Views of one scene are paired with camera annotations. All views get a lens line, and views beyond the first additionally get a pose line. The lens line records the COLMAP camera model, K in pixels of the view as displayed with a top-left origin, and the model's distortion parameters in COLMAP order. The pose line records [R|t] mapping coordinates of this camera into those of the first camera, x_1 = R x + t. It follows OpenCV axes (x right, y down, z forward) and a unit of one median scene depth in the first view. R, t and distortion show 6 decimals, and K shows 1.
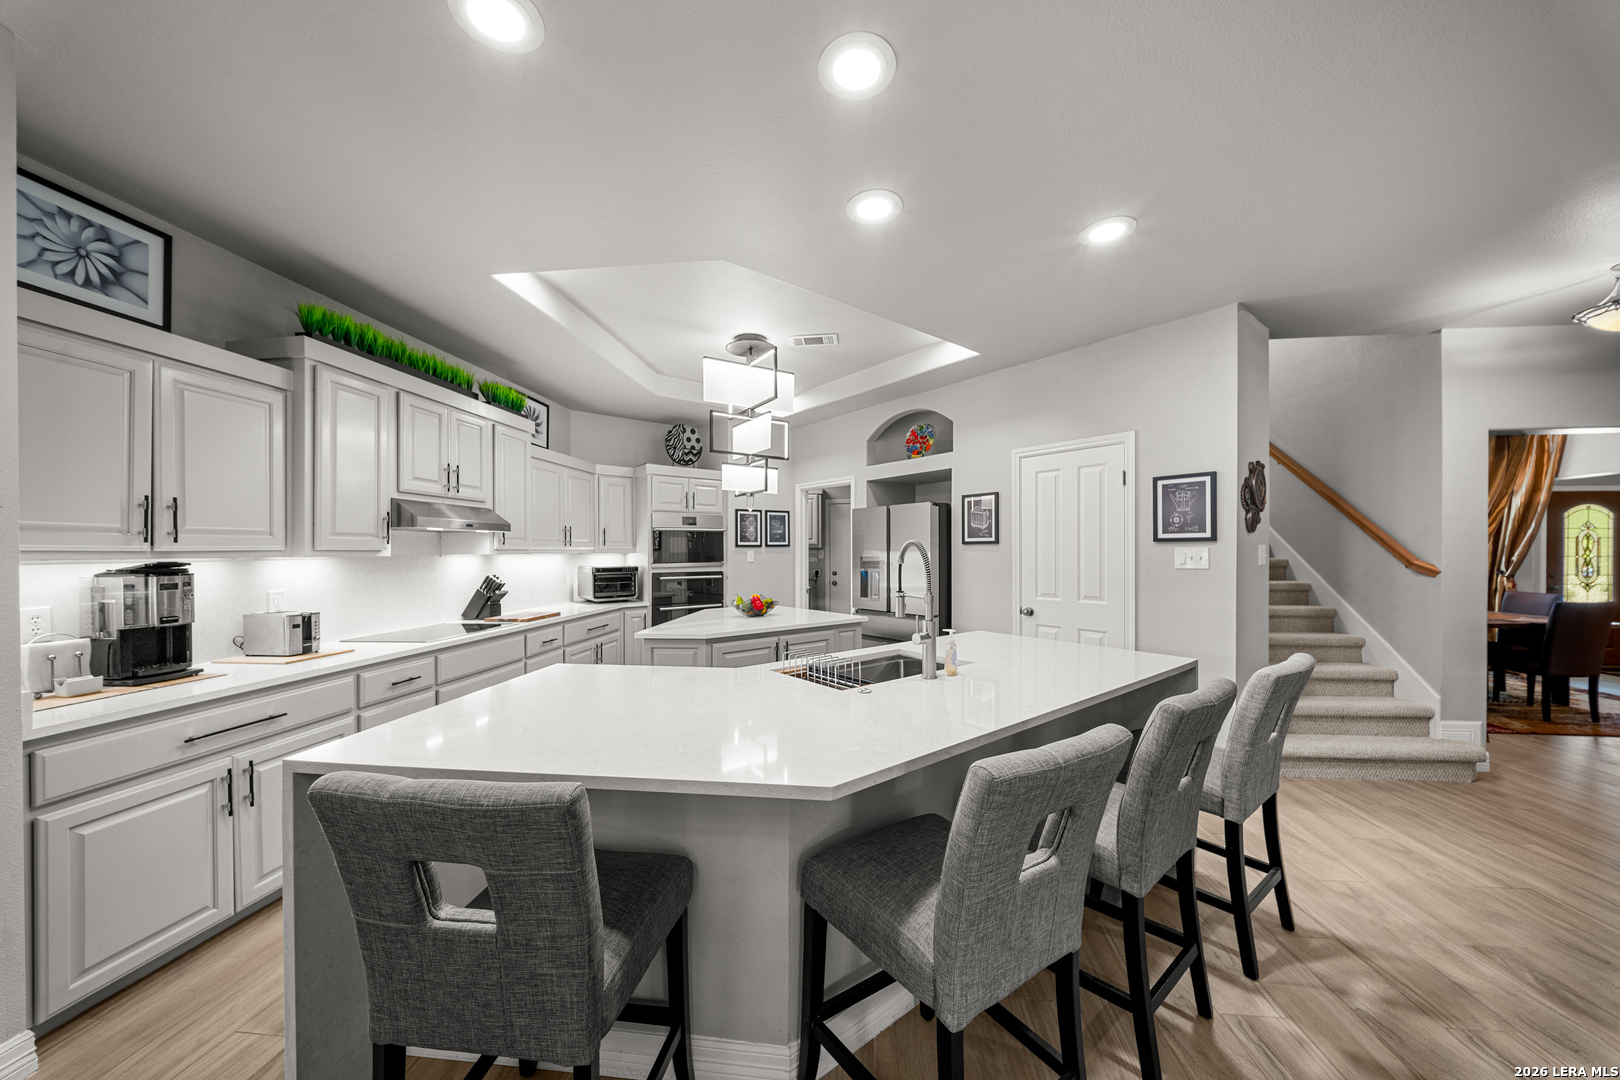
lens RADIAL K [[567.1, 0, 813.0], [0, 567.1, 547.8], [0, 0, 1]] dist [-0.000766, -0.000107]
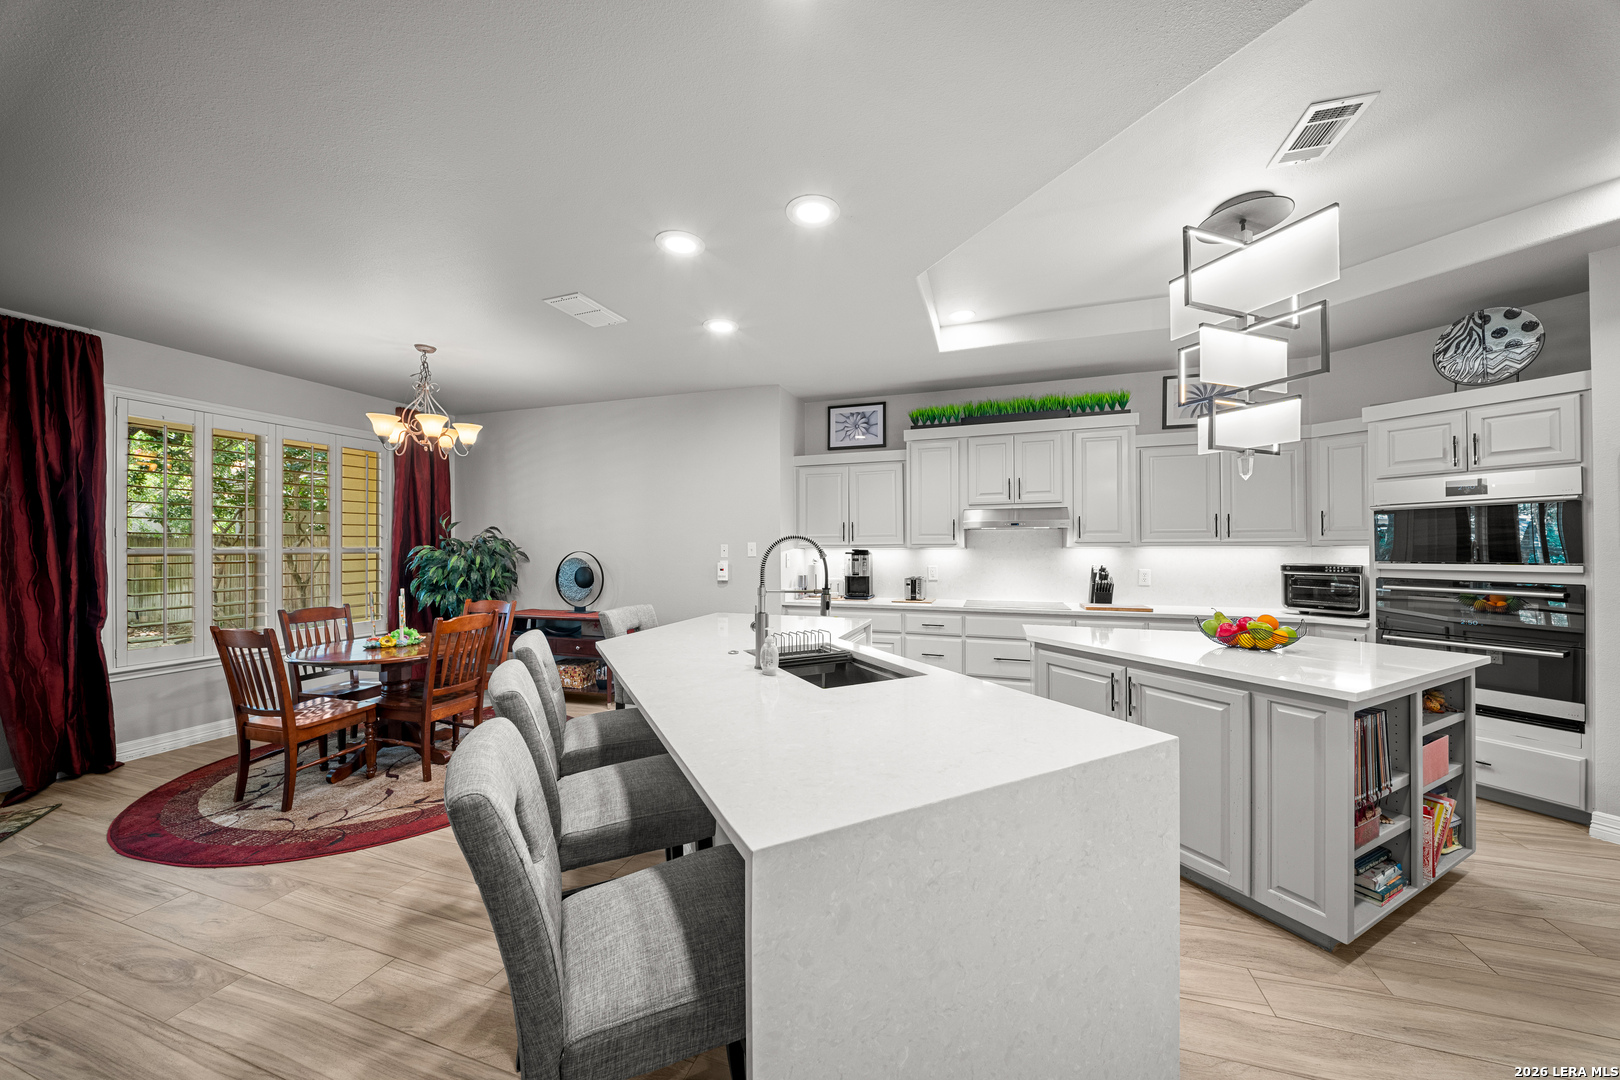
lens RADIAL K [[567.1, 0, 809.4], [0, 567.1, 547.5], [0, 0, 1]] dist [-0.000766, -0.000107]
pose [[-0.213666, -0.002227, -0.976904, 0.752065], [0.004879, 0.999982, -0.003347, 0.015419], [0.976895, -0.005482, -0.213651, 0.820106]]
